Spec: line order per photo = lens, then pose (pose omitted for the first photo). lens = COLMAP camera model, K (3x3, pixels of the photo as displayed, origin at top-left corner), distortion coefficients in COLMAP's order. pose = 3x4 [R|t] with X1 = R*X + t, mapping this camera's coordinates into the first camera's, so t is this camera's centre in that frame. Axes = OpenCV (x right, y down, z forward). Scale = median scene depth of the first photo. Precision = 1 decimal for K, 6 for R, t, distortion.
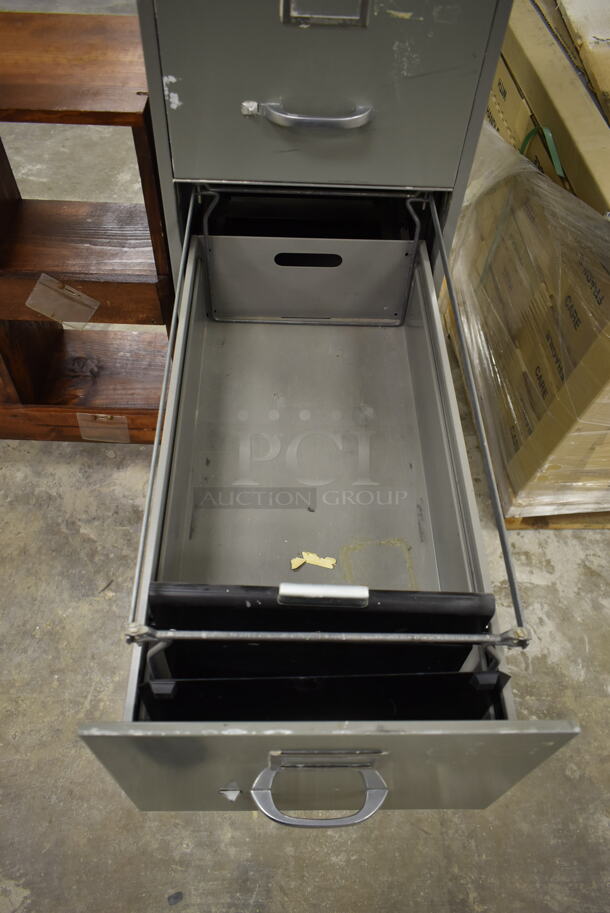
lens RADIAL K [[695.9, 0, 306.4], [0, 695.9, 458.5], [0, 0, 1]] dist [-0.025451, 0.009653]
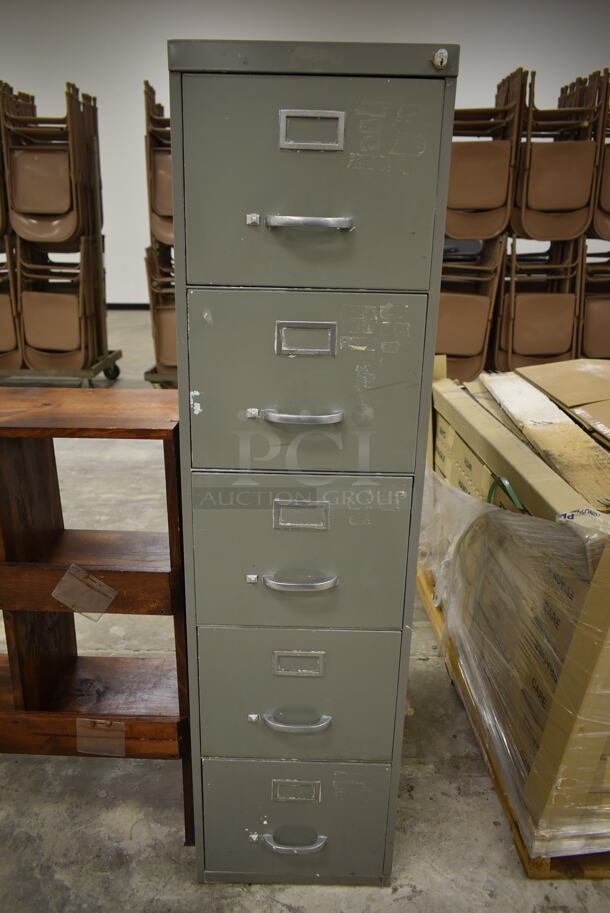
lens RADIAL K [[695.9, 0, 304.5], [0, 695.9, 455.2], [0, 0, 1]] dist [-0.025451, 0.009653]
pose [[0.999571, -0.014821, -0.025248, 0.028063], [-0.002404, 0.817923, -0.575323, 0.182774], [0.029177, 0.575137, 0.817537, -0.029346]]
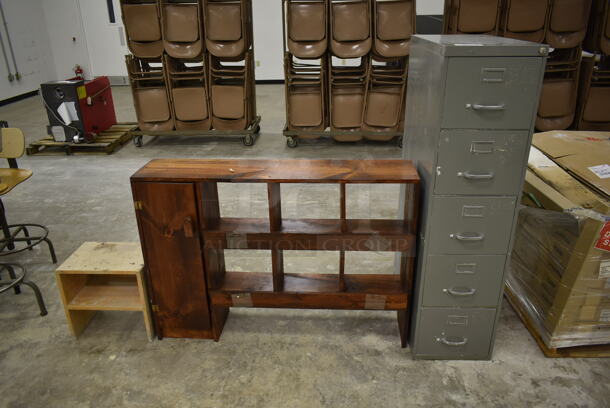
lens RADIAL K [[464.9, 0, 306.5], [0, 464.9, 204.6], [0, 0, 1]] dist [-0.025451, 0.009653]
pose [[0.997619, -0.030355, -0.061923, -0.398215], [-0.005616, 0.859173, -0.511654, 0.474234], [0.068734, 0.510784, 0.856957, -0.570440]]
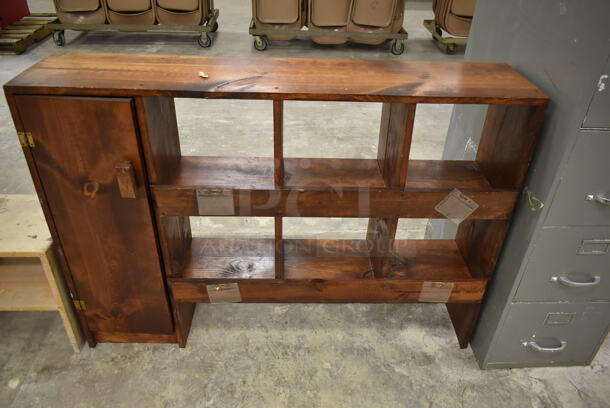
lens RADIAL K [[464.9, 0, 306.9], [0, 464.9, 203.2], [0, 0, 1]] dist [-0.025451, 0.009653]
pose [[0.998915, -0.027848, 0.037319, -0.582305], [0.039042, 0.937657, -0.345363, 0.111976], [-0.025375, 0.346445, 0.937727, -0.047108]]
